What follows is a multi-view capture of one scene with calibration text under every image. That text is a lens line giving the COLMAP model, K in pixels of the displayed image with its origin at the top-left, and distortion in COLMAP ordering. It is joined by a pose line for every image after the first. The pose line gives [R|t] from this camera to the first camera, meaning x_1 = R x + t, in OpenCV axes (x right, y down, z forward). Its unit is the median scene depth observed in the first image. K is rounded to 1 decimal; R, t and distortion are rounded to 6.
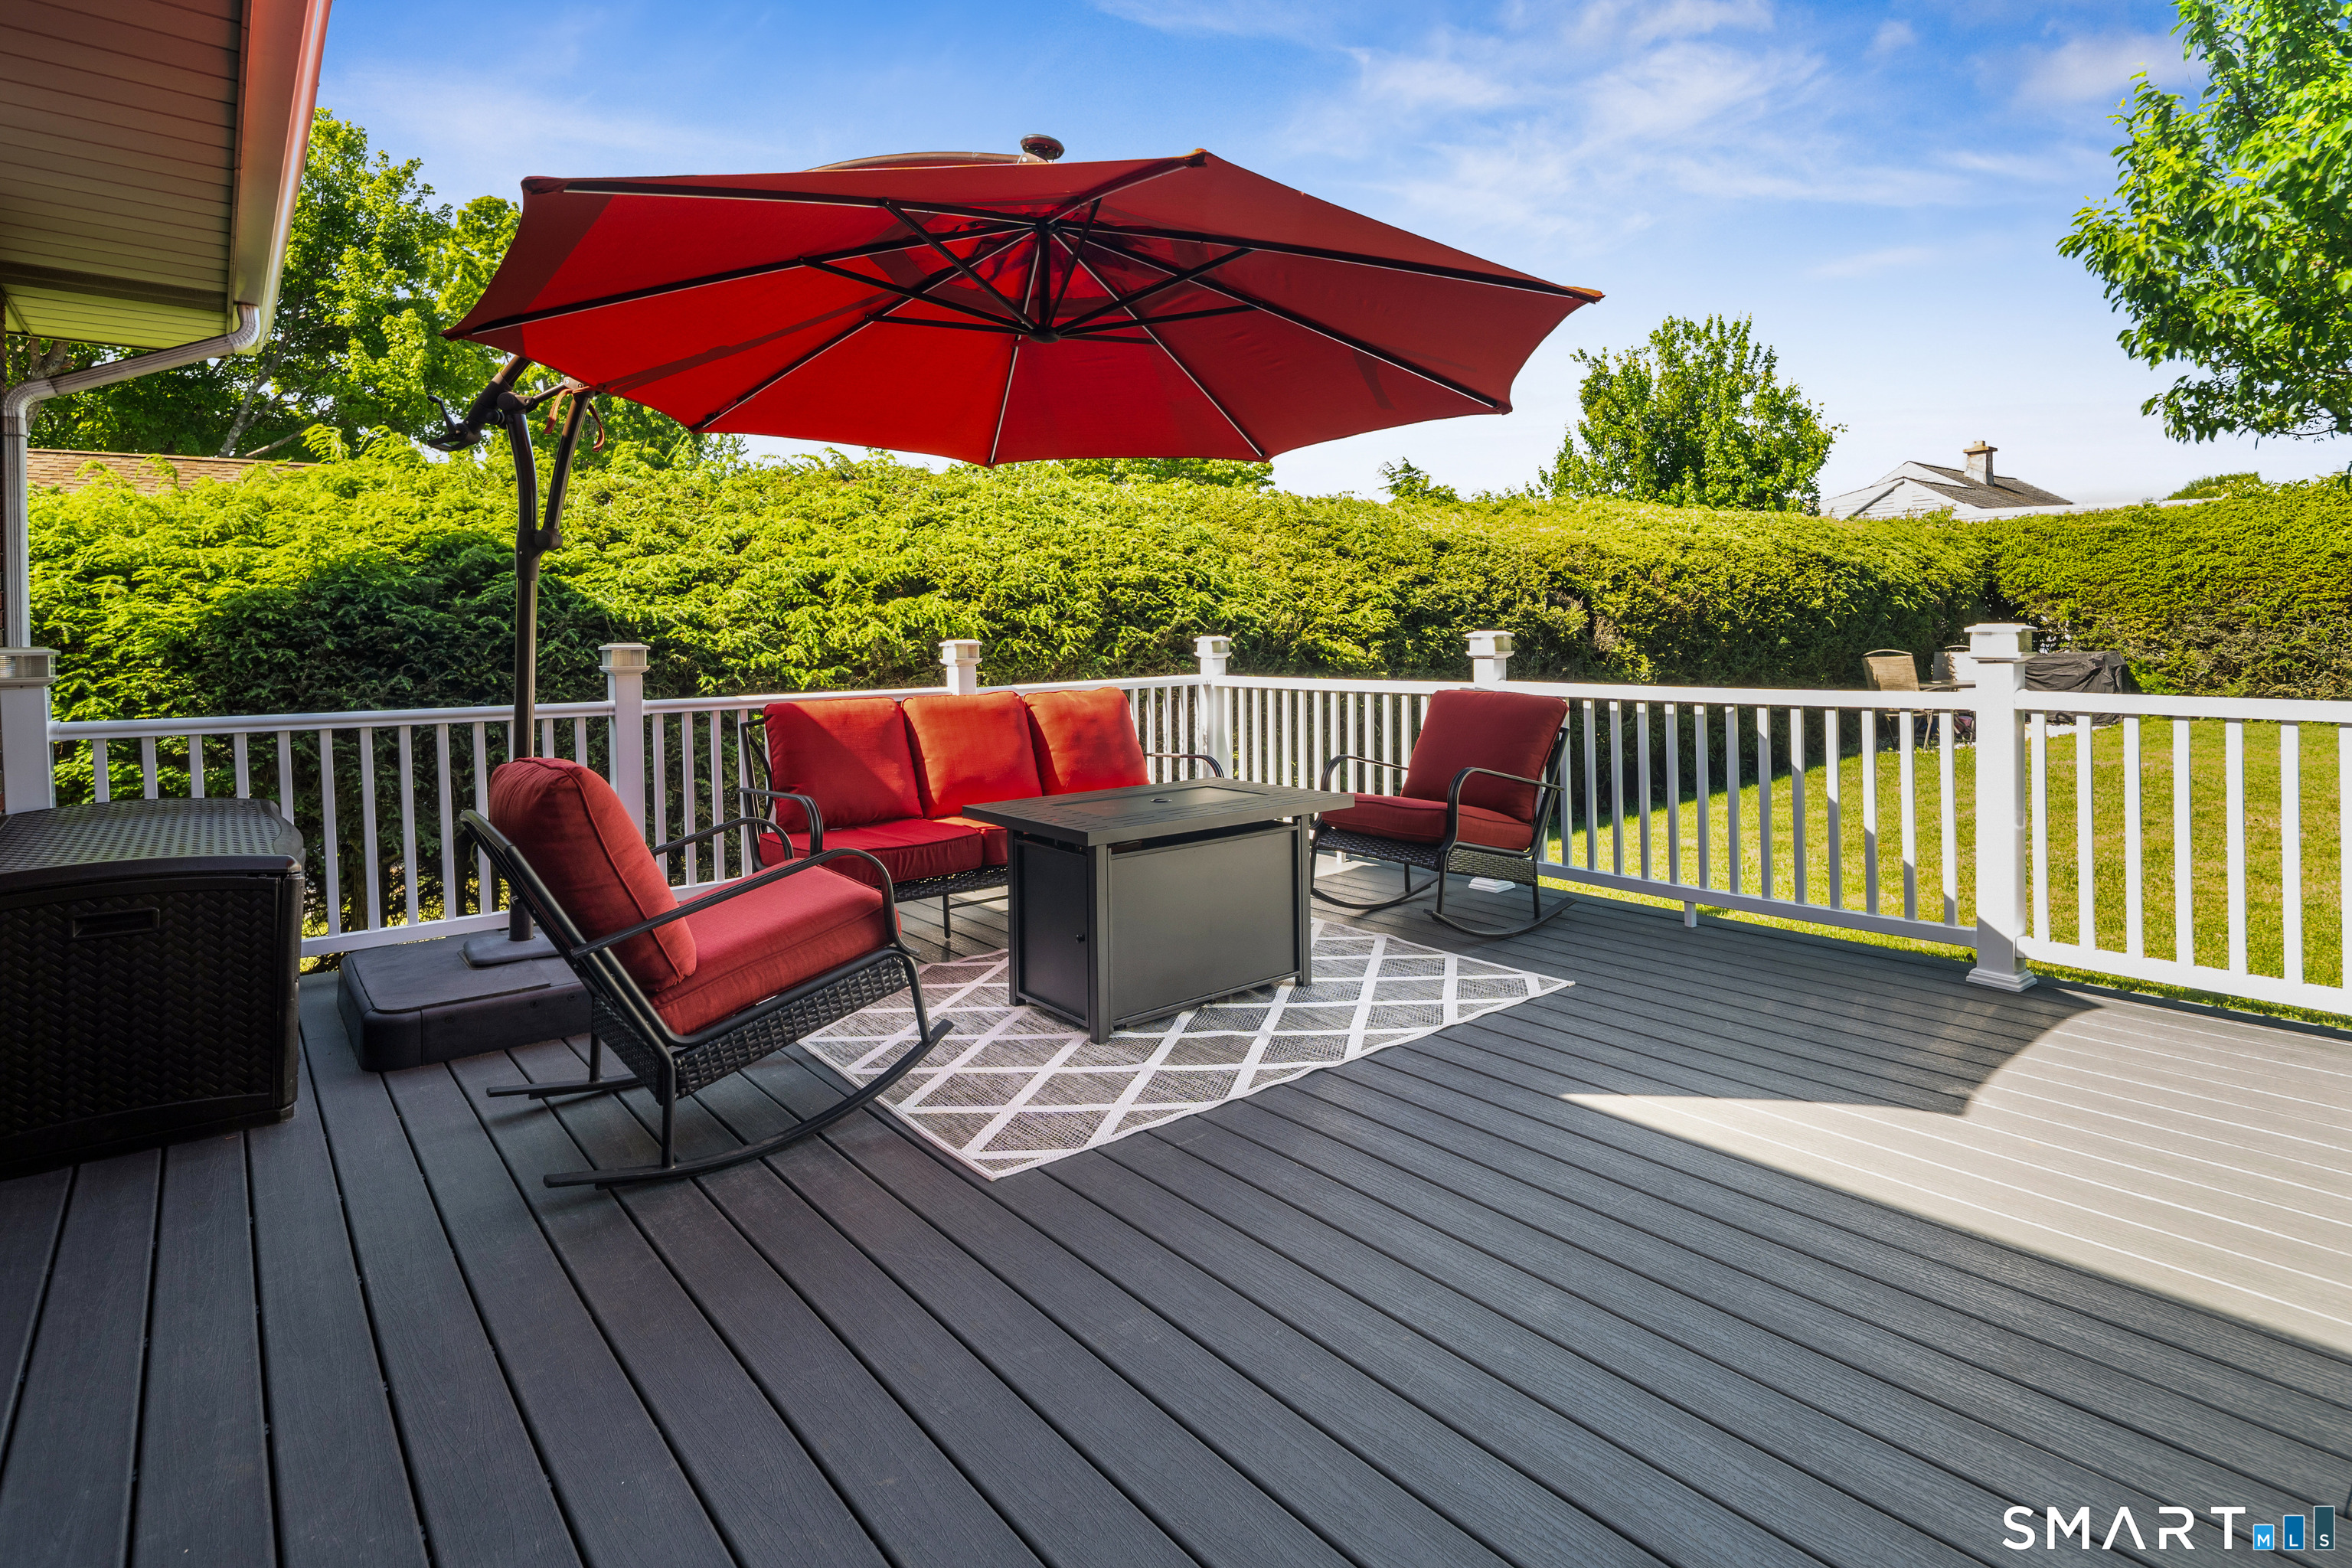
lens RADIAL K [[1145.6, 0, 1181.1], [0, 1145.6, 773.0], [0, 0, 1]] dist [0.003287, 0.000564]
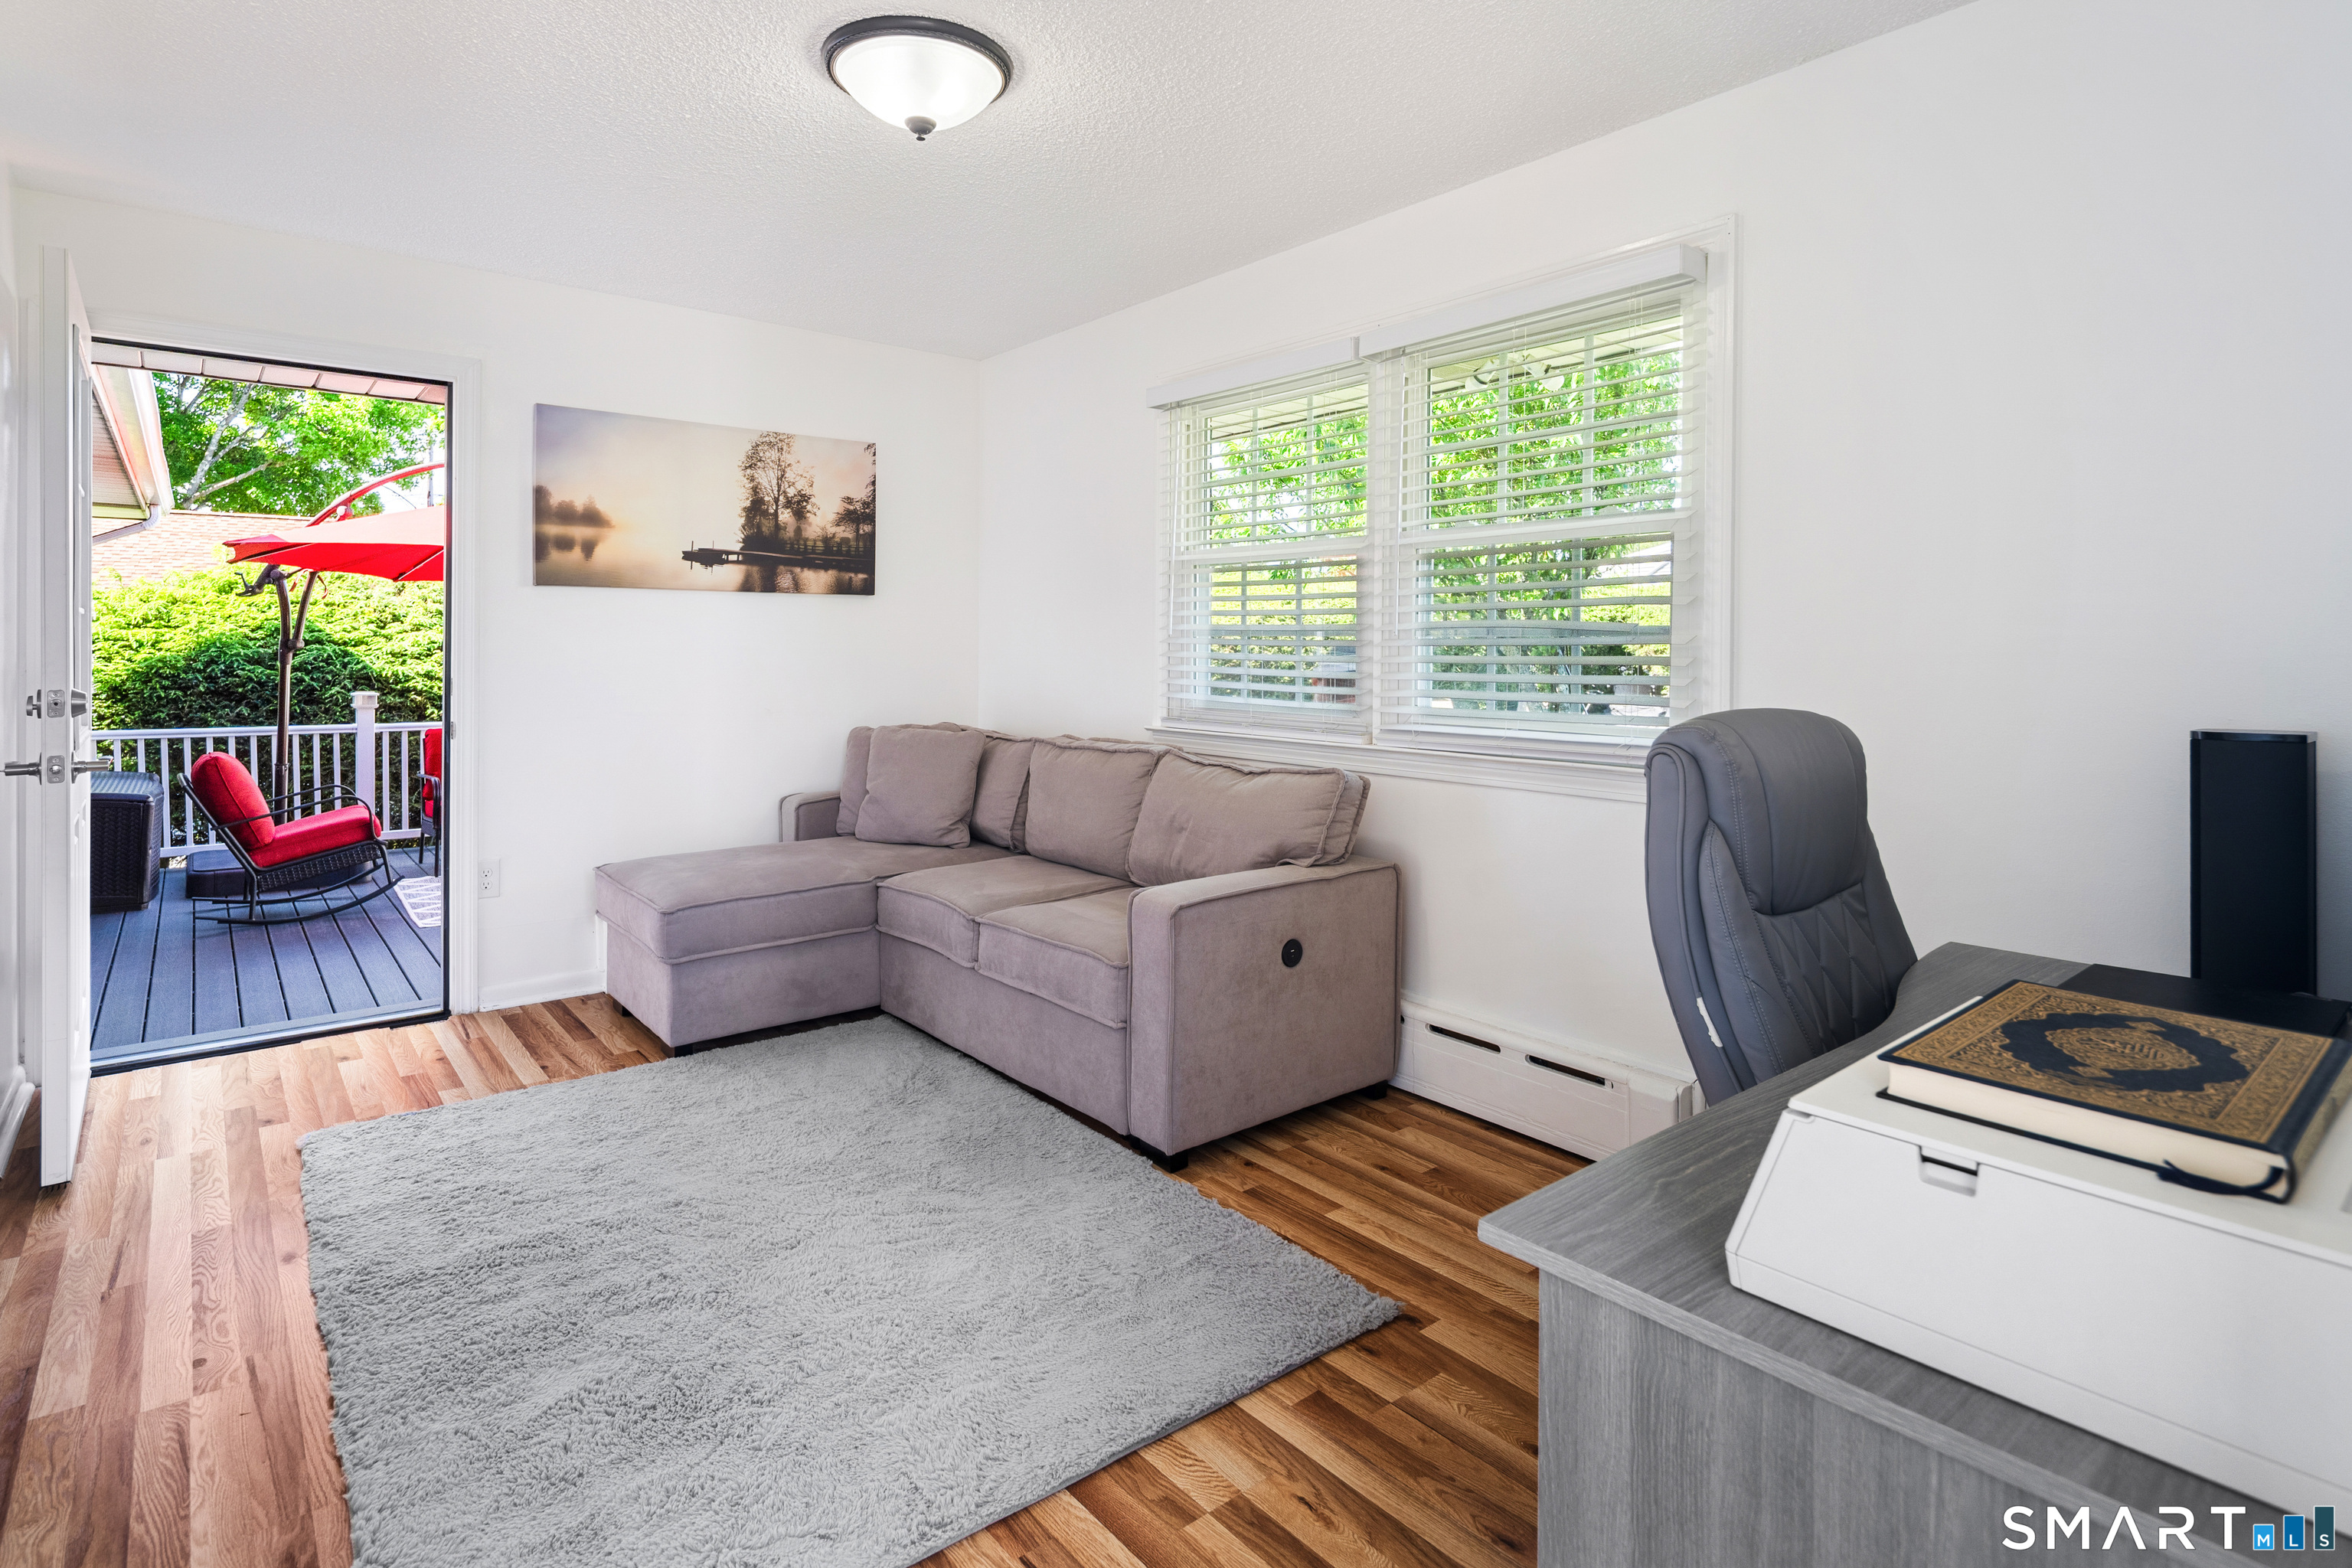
lens RADIAL K [[1183.3, 0, 1176.0], [0, 1183.3, 784.0], [0, 0, 1]] dist [0.002727, -0.001004]
pose [[0.999799, 0.018724, -0.007112, 0.738486], [-0.018789, 0.999781, -0.009177, 0.021349], [0.006939, 0.009308, 0.999933, -0.771753]]
